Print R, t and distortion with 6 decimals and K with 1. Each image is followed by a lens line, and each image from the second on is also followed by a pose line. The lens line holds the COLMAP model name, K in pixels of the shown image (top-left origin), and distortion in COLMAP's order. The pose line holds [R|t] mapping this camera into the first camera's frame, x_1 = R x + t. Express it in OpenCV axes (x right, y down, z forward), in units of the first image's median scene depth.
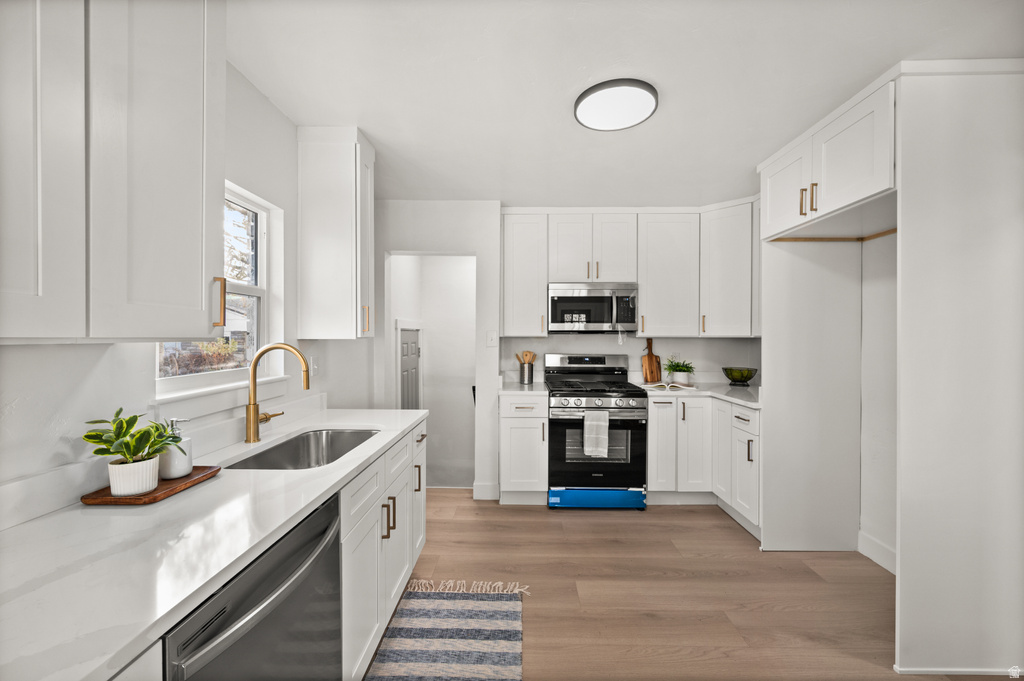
lens RADIAL K [[405.4, 0, 513.2], [0, 405.4, 338.8], [0, 0, 1]] dist [-0.001341, -0.000360]
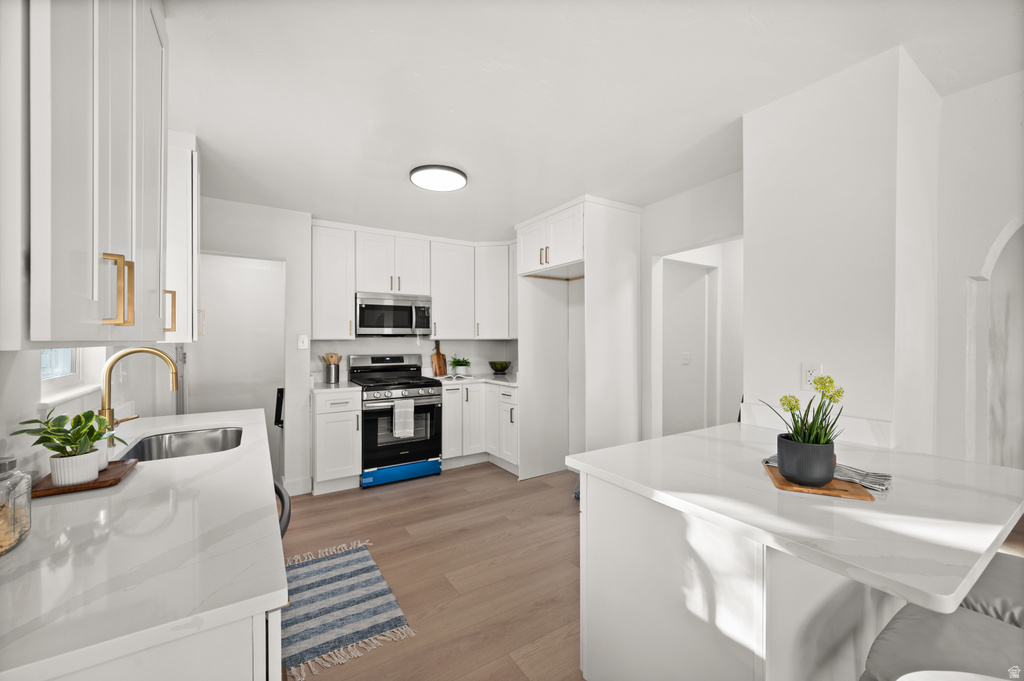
lens RADIAL K [[405.4, 0, 513.2], [0, 405.4, 338.8], [0, 0, 1]] dist [-0.001341, -0.000360]
pose [[0.830984, -0.004134, 0.556281, -0.218351], [0.007897, 0.999959, -0.004366, 0.001370], [-0.556241, 0.008021, 0.830983, -0.220220]]
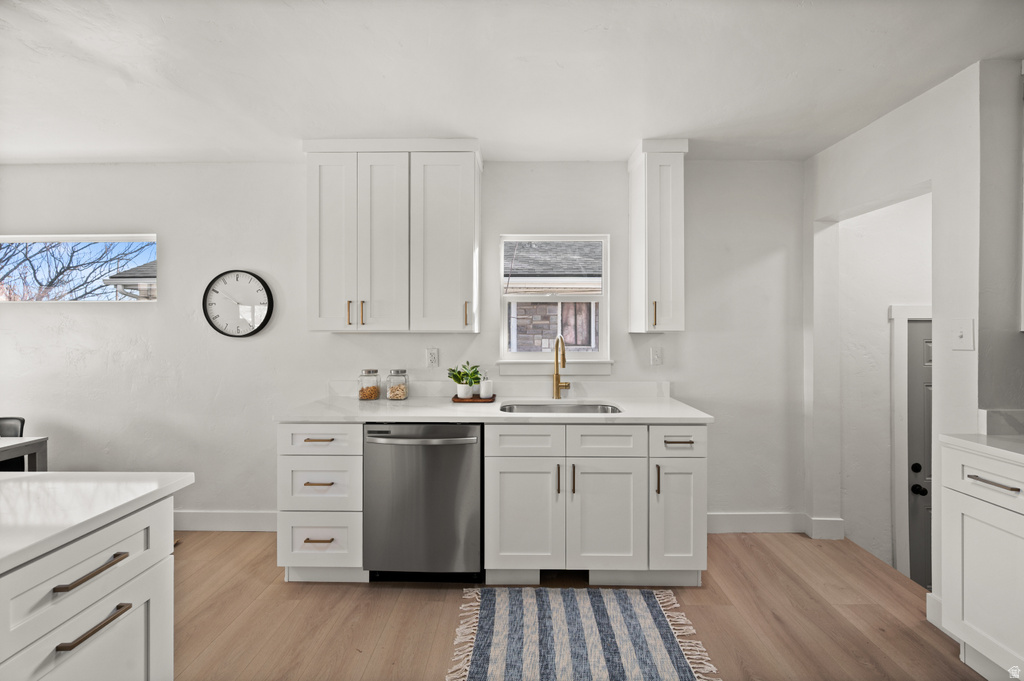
lens RADIAL K [[409.1, 0, 514.2], [0, 409.1, 328.3], [0, 0, 1]] dist [-0.000263, -0.000081]
pose [[0.013243, -0.007509, -0.999884, 0.545777], [-0.008030, 0.999939, -0.007615, 0.000611], [0.999880, 0.008130, 0.013182, 0.489599]]
